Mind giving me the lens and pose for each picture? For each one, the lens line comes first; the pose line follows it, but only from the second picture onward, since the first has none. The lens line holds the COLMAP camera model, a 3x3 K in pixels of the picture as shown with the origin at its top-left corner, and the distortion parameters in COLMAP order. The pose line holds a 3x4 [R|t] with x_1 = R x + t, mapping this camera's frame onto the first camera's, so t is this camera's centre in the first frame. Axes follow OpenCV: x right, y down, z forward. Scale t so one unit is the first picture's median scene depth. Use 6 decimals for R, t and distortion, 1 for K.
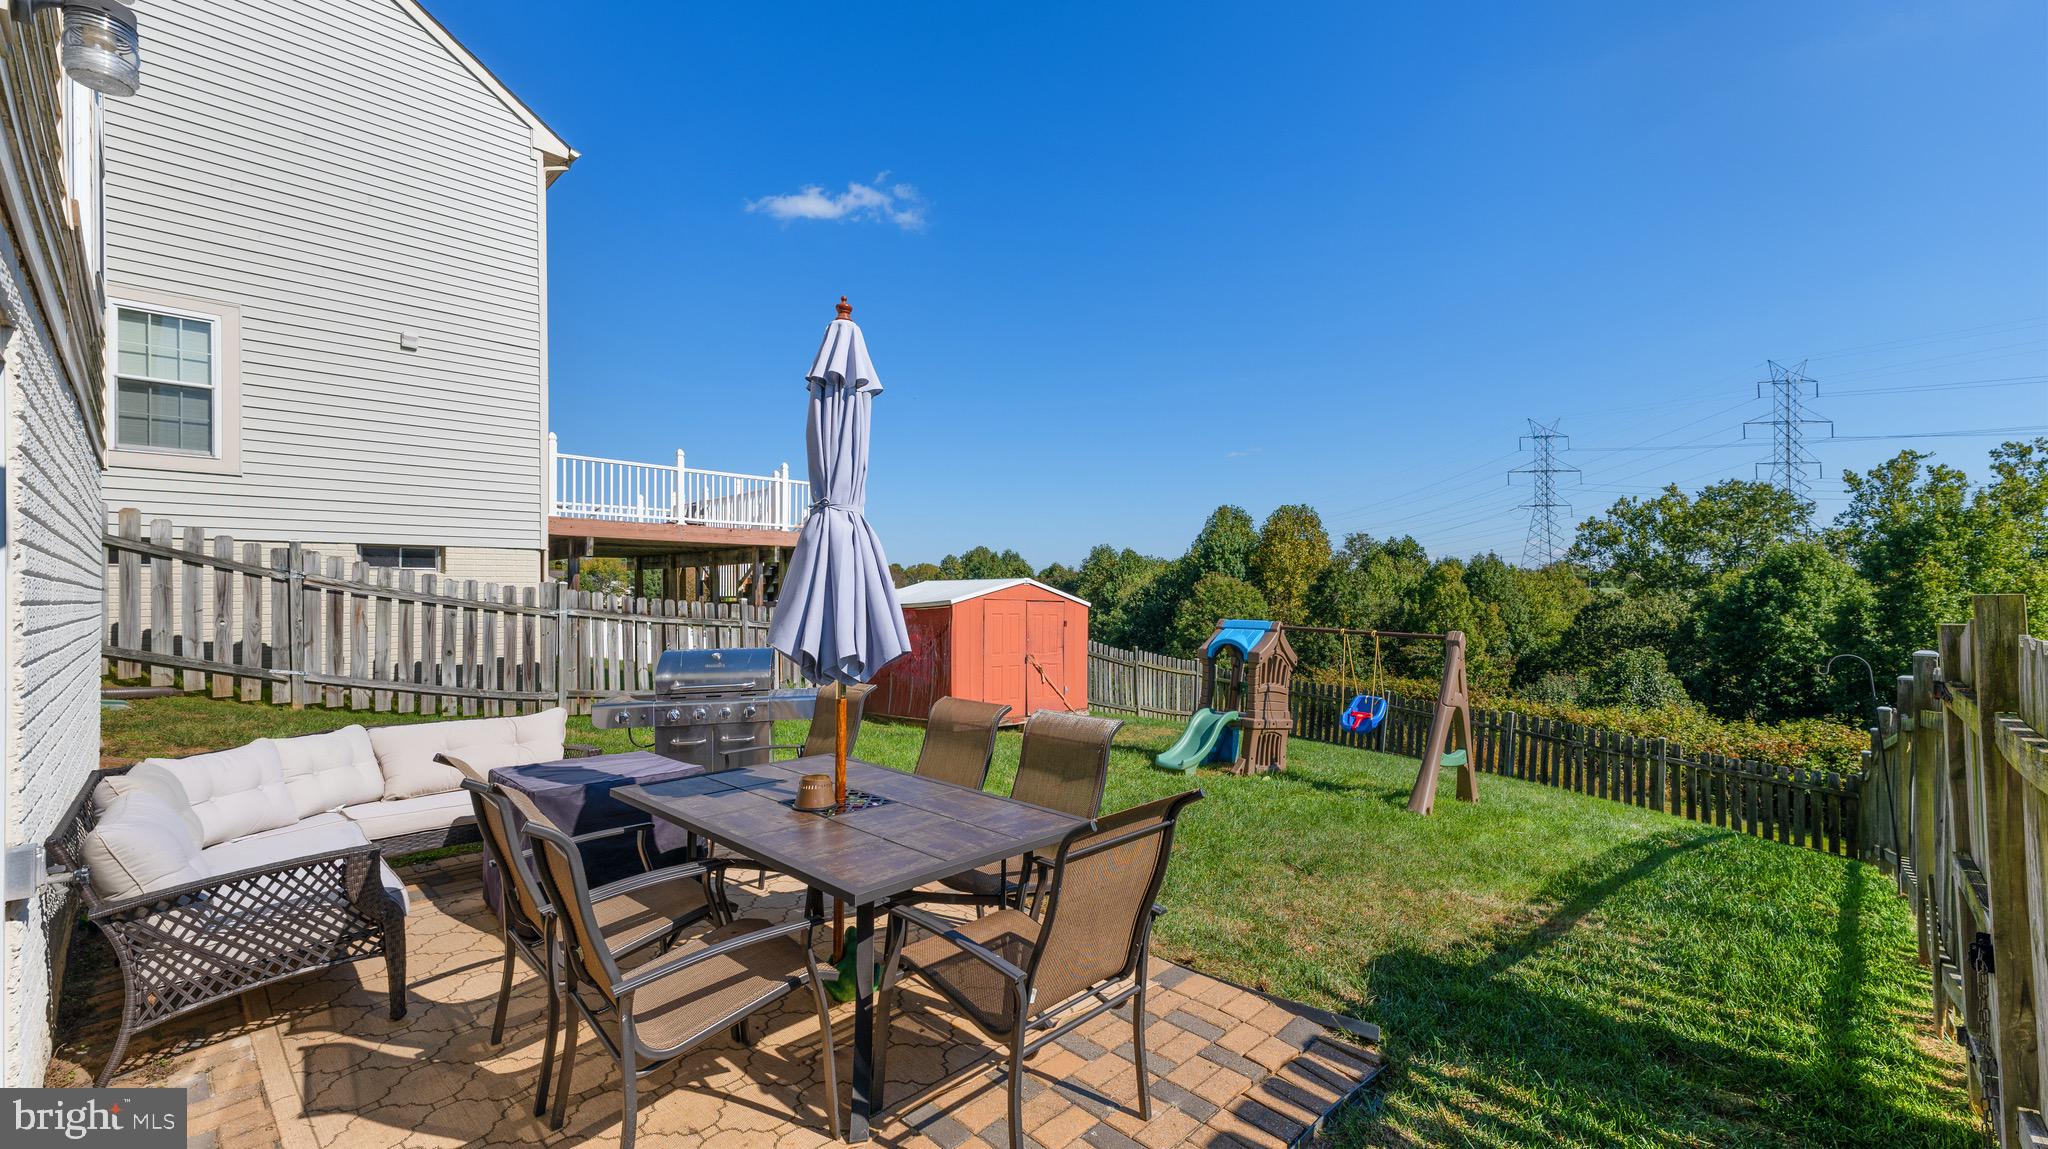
lens RADIAL K [[824.3, 0, 1020.0], [0, 824.3, 586.9], [0, 0, 1]] dist [0.024618, 0.000086]
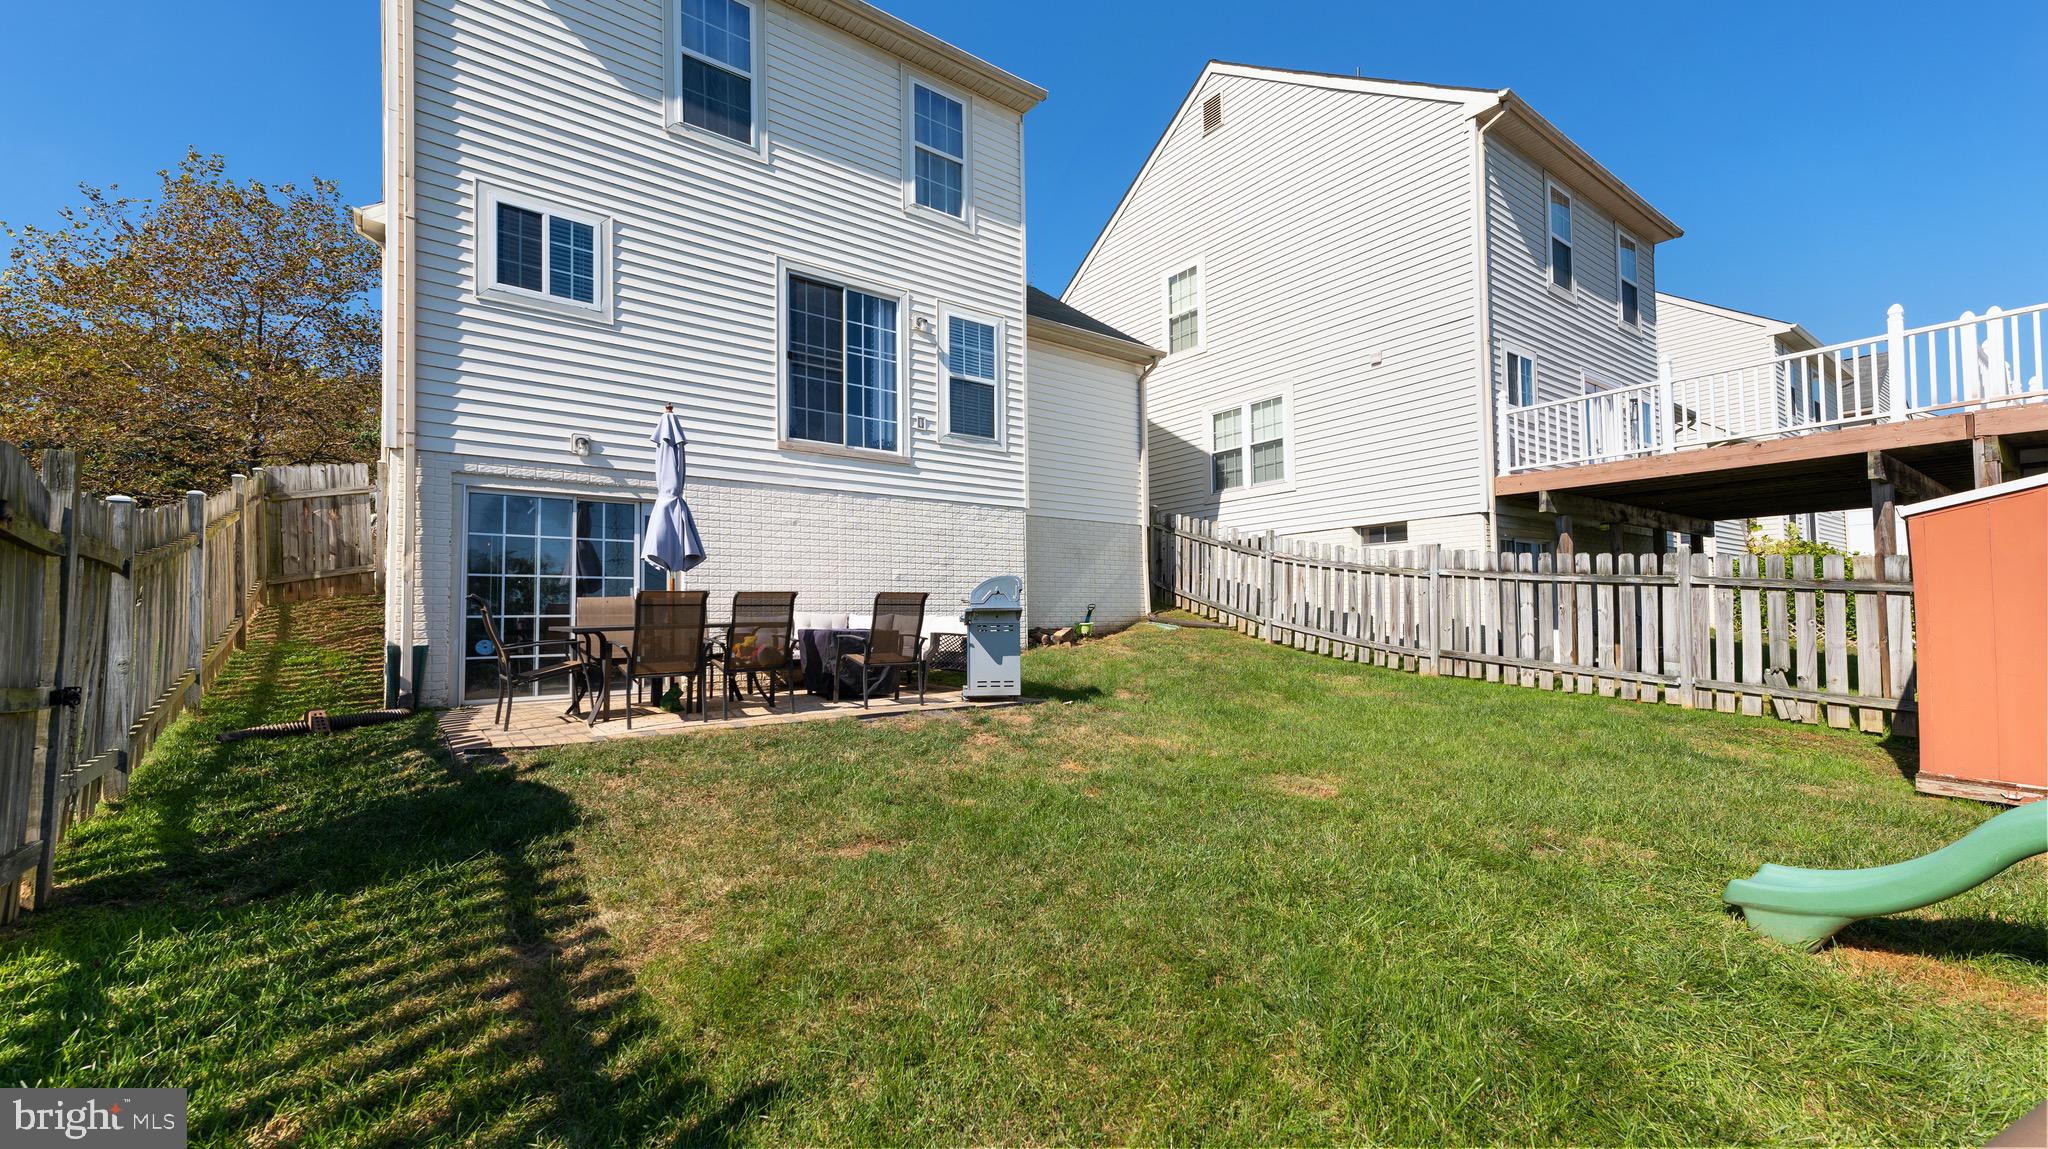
lens RADIAL K [[824.3, 0, 1020.0], [0, 824.3, 586.9], [0, 0, 1]] dist [0.024618, 0.000086]
pose [[-0.150423, -0.038930, -0.987855, 0.120745], [0.017524, 0.998962, -0.042037, 0.018788], [0.988466, -0.023634, -0.149585, 0.147889]]
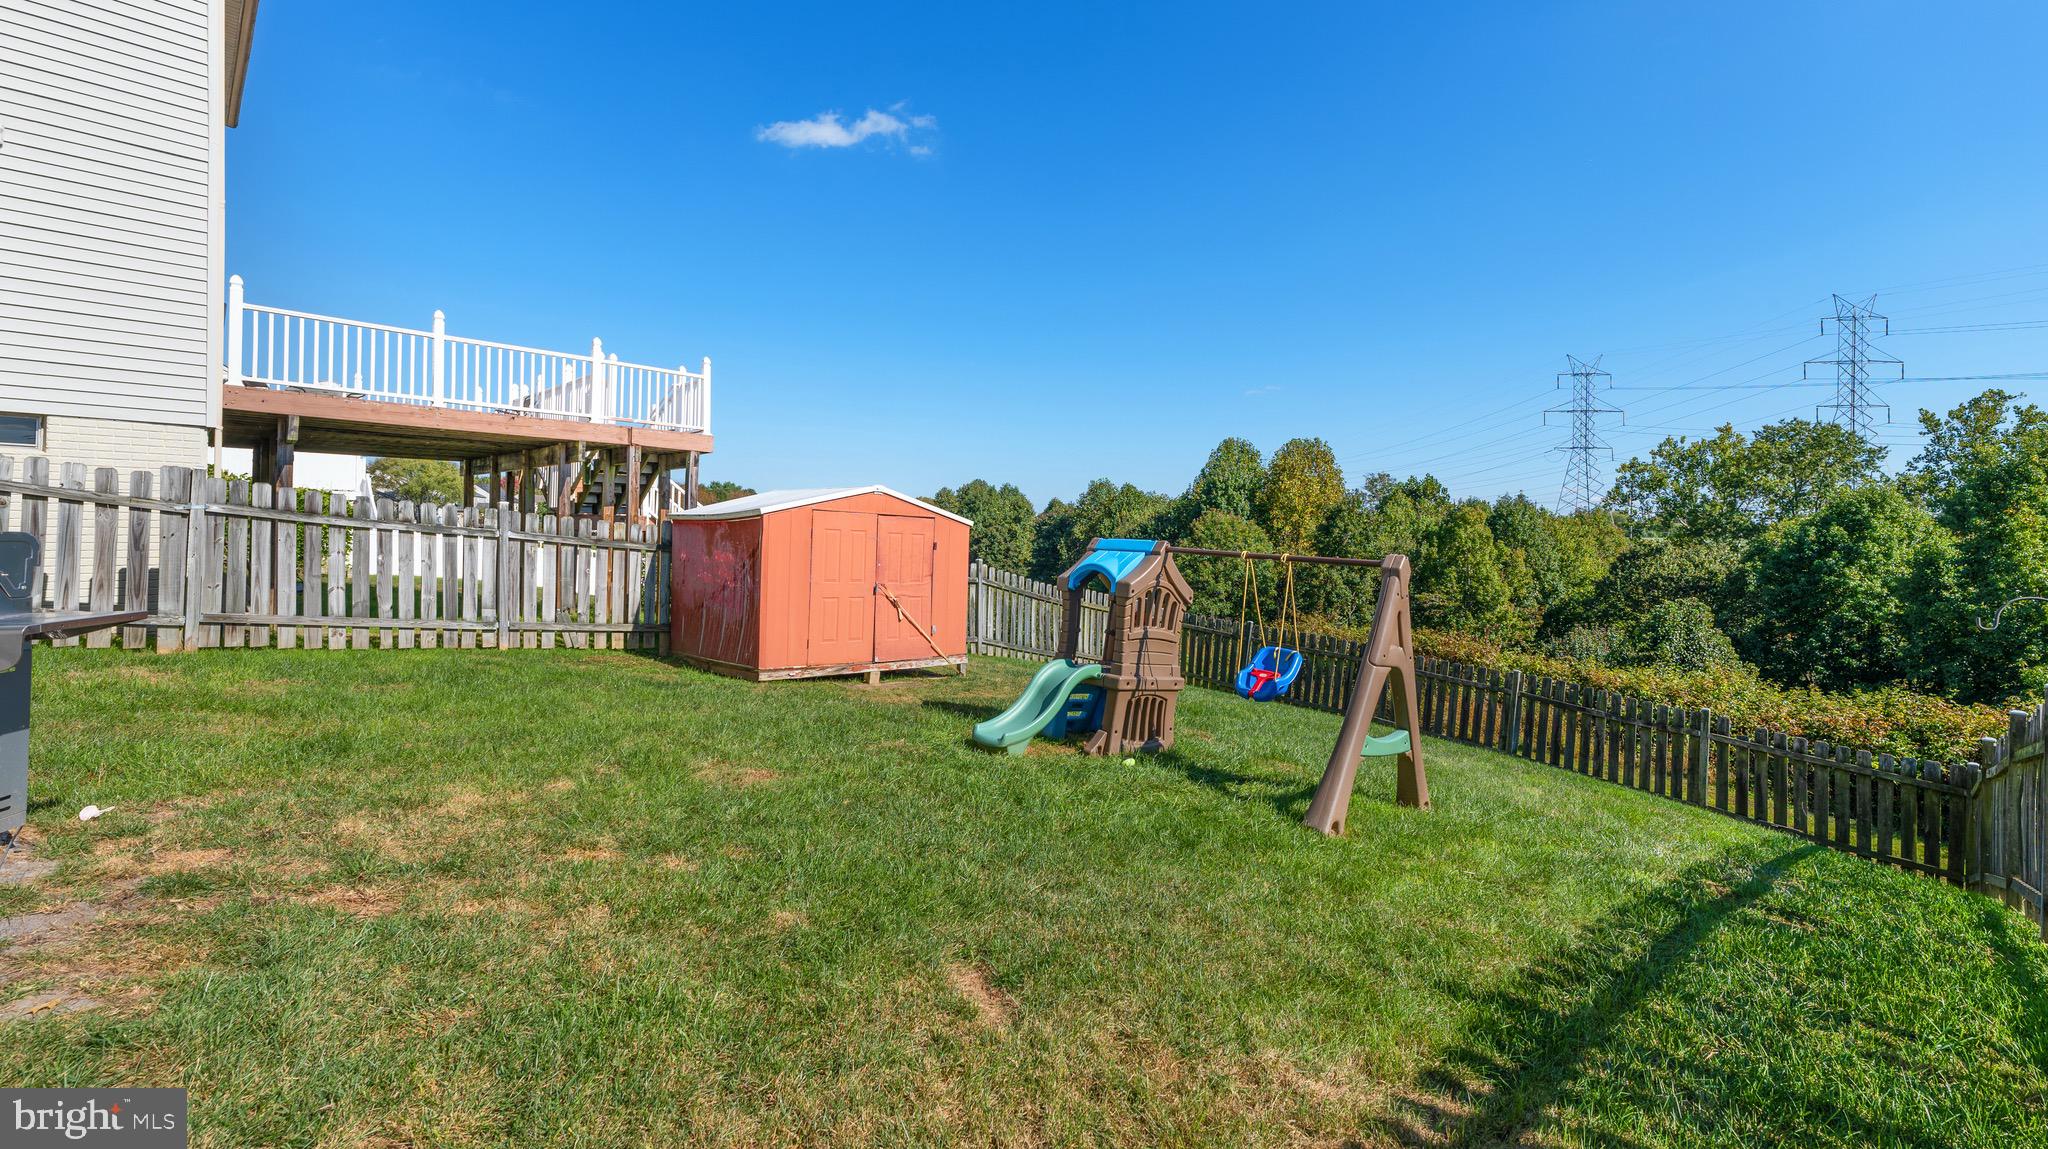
lens RADIAL K [[853.9, 0, 1001.4], [0, 853.9, 535.4], [0, 0, 1]] dist [0.026587, -0.004580]
pose [[0.999321, 0.021460, -0.029959, 0.043006], [-0.021064, 0.999687, 0.013473, 0.006745], [0.030238, -0.012833, 0.999460, 0.056571]]
